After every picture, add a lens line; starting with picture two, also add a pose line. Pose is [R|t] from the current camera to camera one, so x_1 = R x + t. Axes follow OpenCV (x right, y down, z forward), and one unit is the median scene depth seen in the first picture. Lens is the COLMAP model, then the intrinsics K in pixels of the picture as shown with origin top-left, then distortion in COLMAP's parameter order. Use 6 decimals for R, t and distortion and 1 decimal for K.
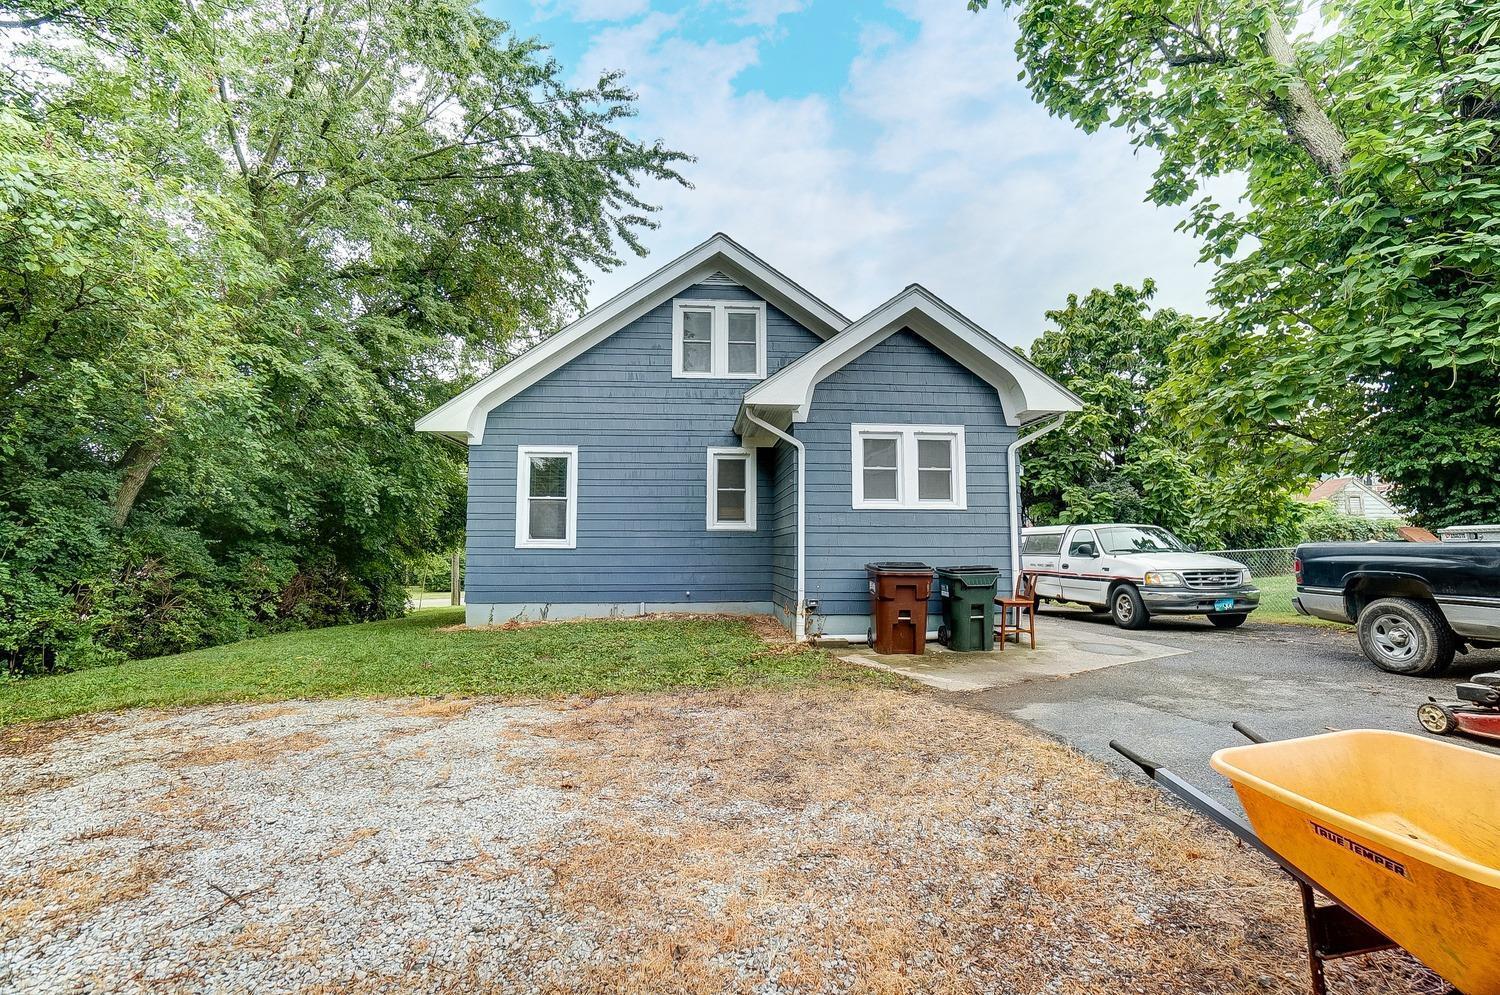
lens RADIAL K [[648.5, 0, 752.0], [0, 648.5, 488.8], [0, 0, 1]] dist [-0.021451, 0.000074]
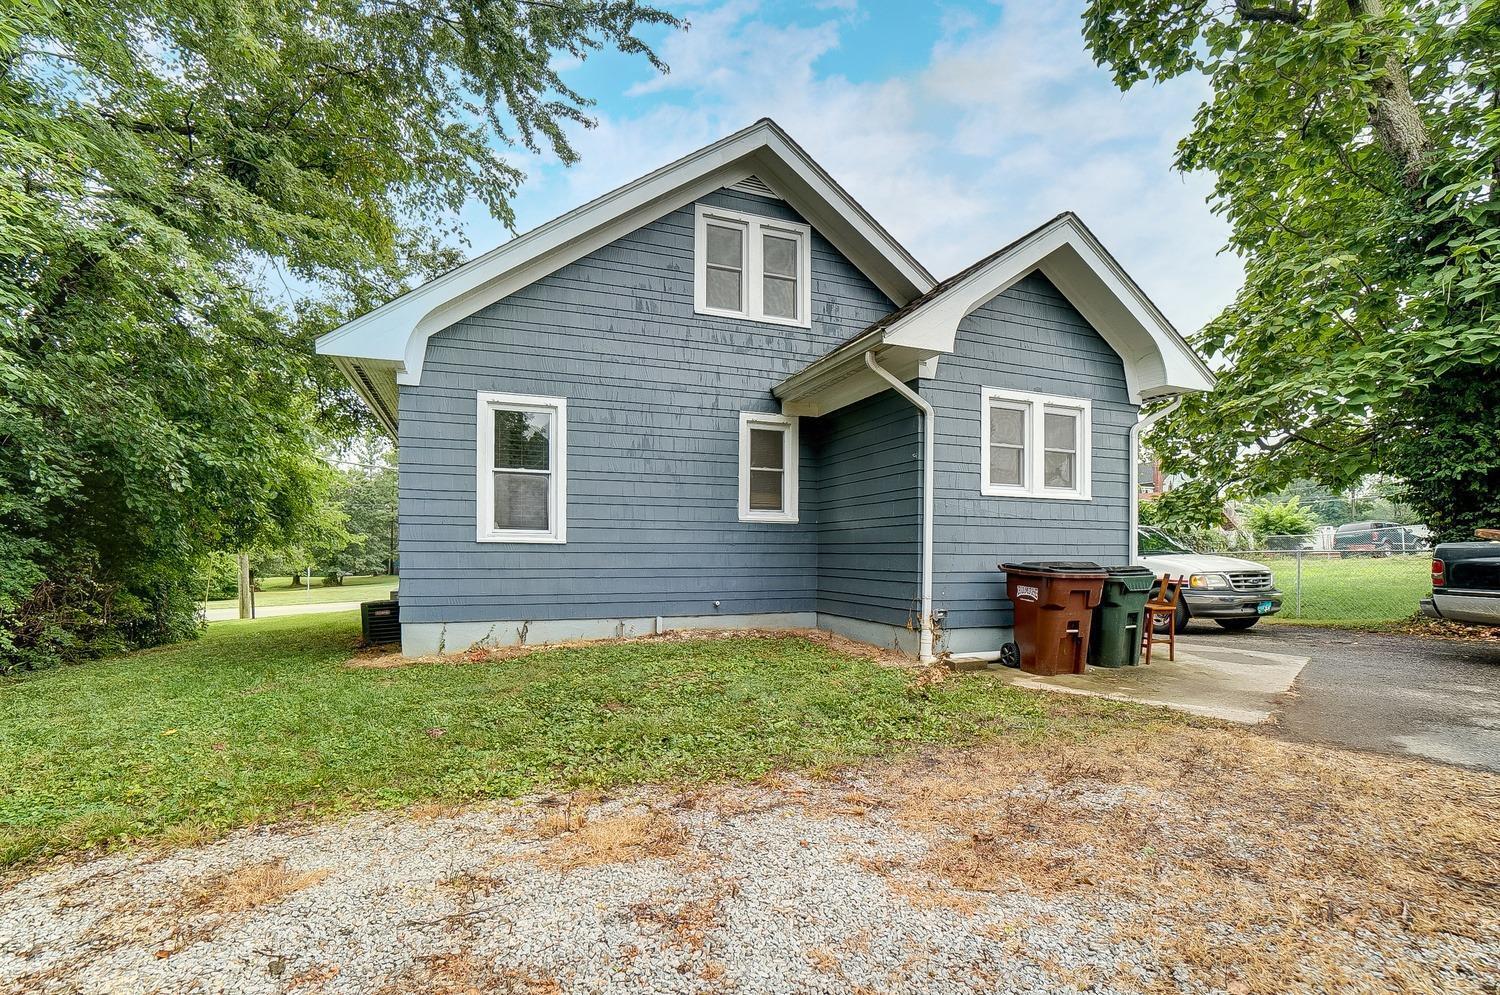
lens RADIAL K [[668.0, 0, 746.9], [0, 668.0, 548.5], [0, 0, 1]] dist [-0.020474, 0.000657]
pose [[0.961976, 0.006743, 0.273051, -0.277330], [-0.030953, 0.995946, 0.084456, 0.029385], [-0.271375, -0.089697, 0.958285, 0.242281]]
